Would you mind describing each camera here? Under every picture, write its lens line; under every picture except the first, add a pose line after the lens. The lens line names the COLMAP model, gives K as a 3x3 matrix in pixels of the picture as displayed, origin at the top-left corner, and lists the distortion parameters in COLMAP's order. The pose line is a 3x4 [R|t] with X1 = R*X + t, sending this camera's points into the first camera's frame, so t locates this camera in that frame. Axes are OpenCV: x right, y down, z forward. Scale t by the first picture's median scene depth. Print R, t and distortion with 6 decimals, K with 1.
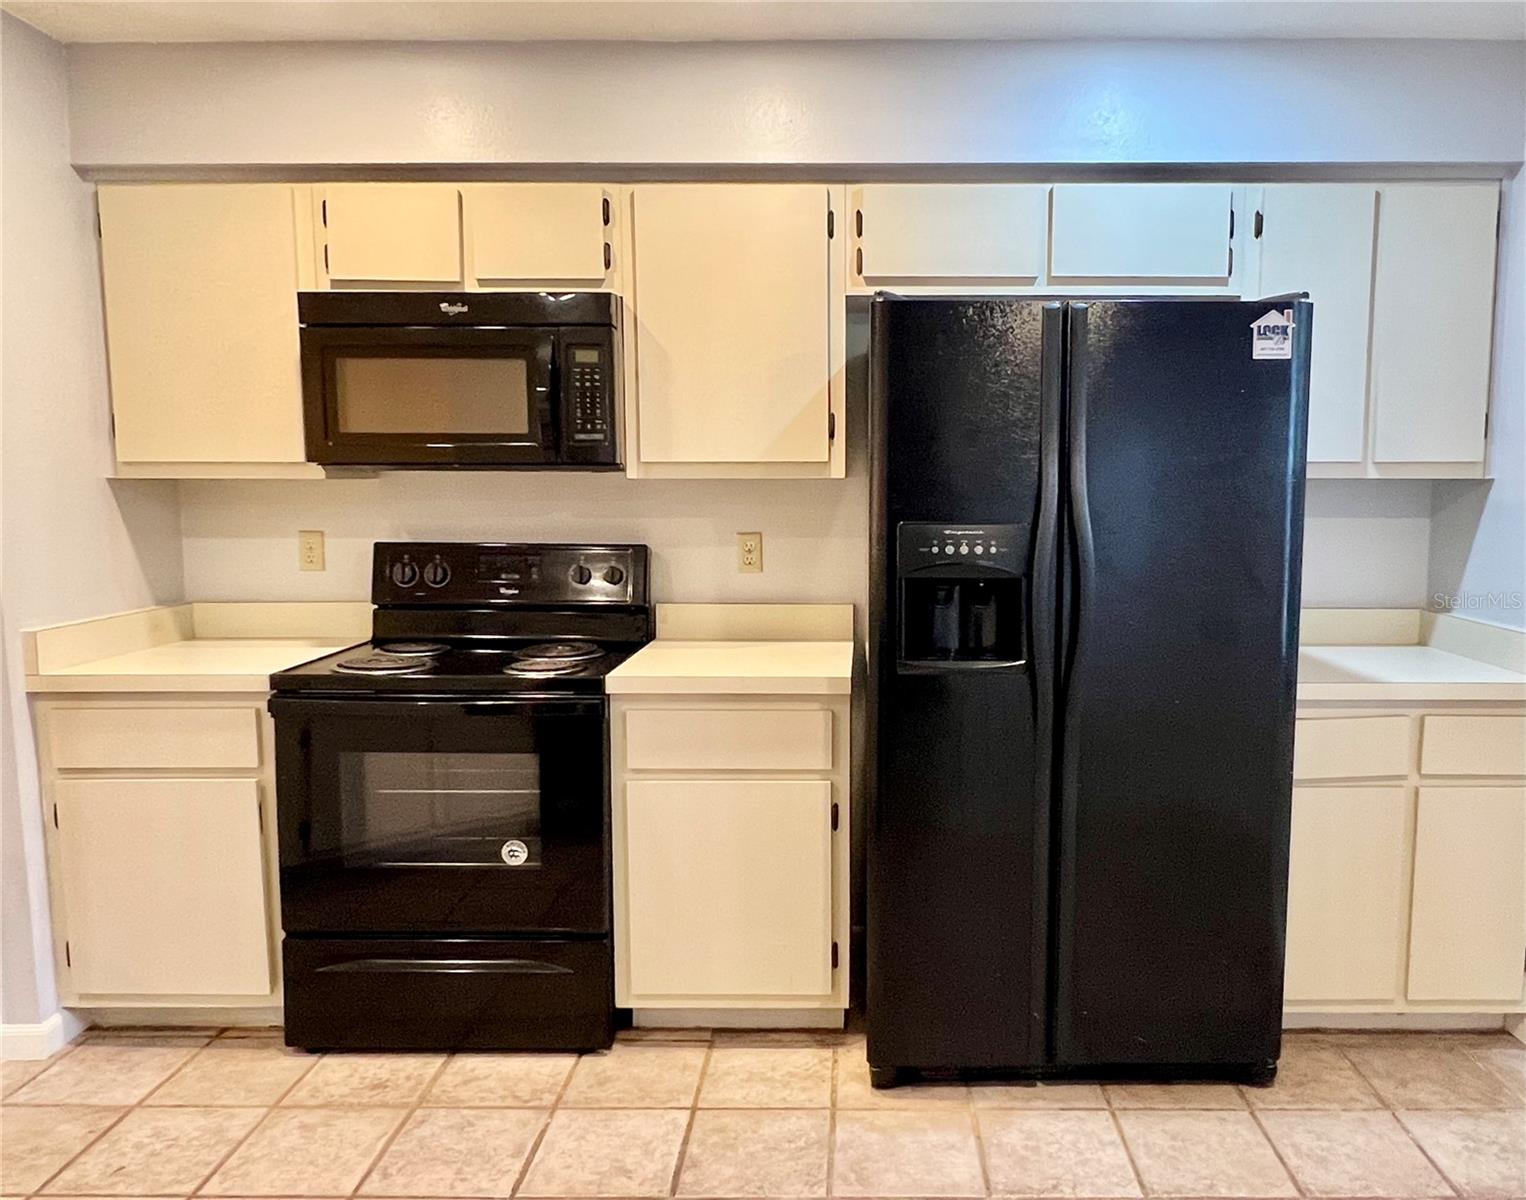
lens RADIAL K [[1084.0, 0, 763.0], [0, 1084.0, 600.0], [0, 0, 1]] dist [0.001073, -0.008321]
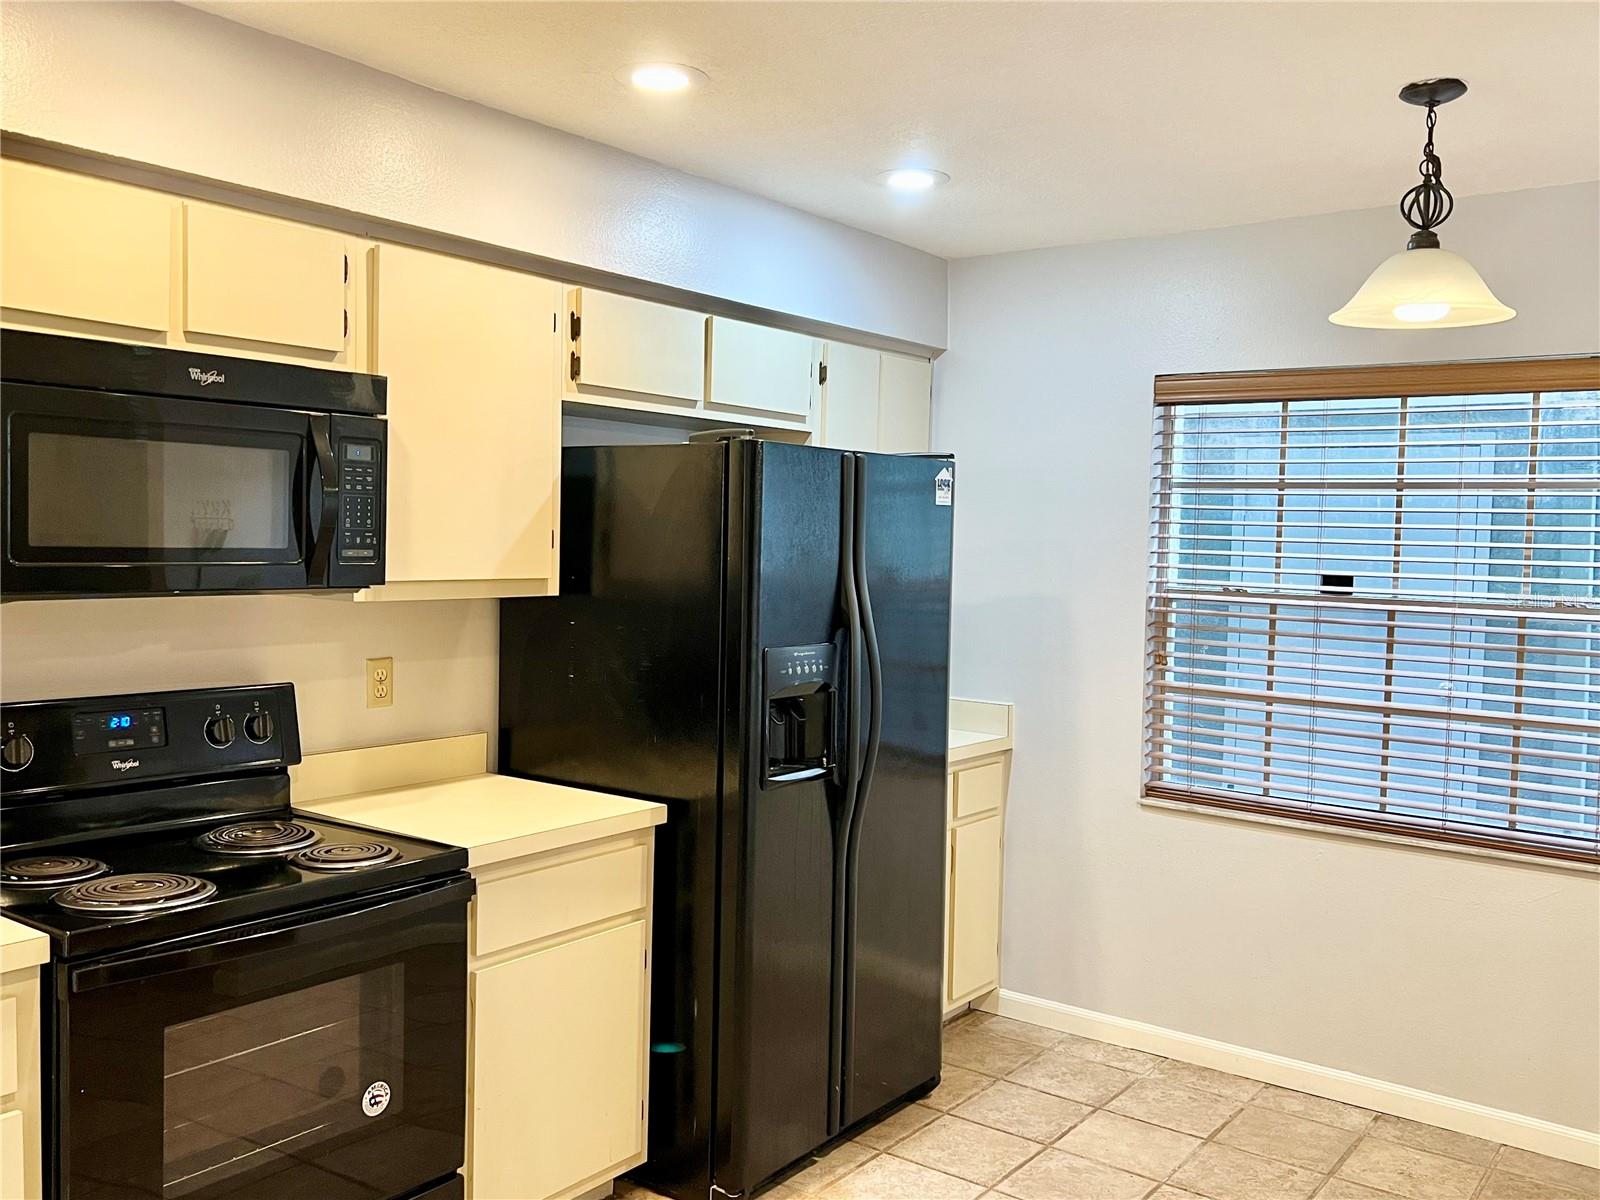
lens RADIAL K [[1400.4, 0, 800.6], [0, 1400.4, 605.8], [0, 0, 1]] dist [0.070060, -0.097853]
pose [[0.592449, -0.028180, 0.805115, -0.802304], [0.068395, 0.997539, -0.015413, -0.074838], [-0.802700, 0.064197, 0.592918, 0.135023]]
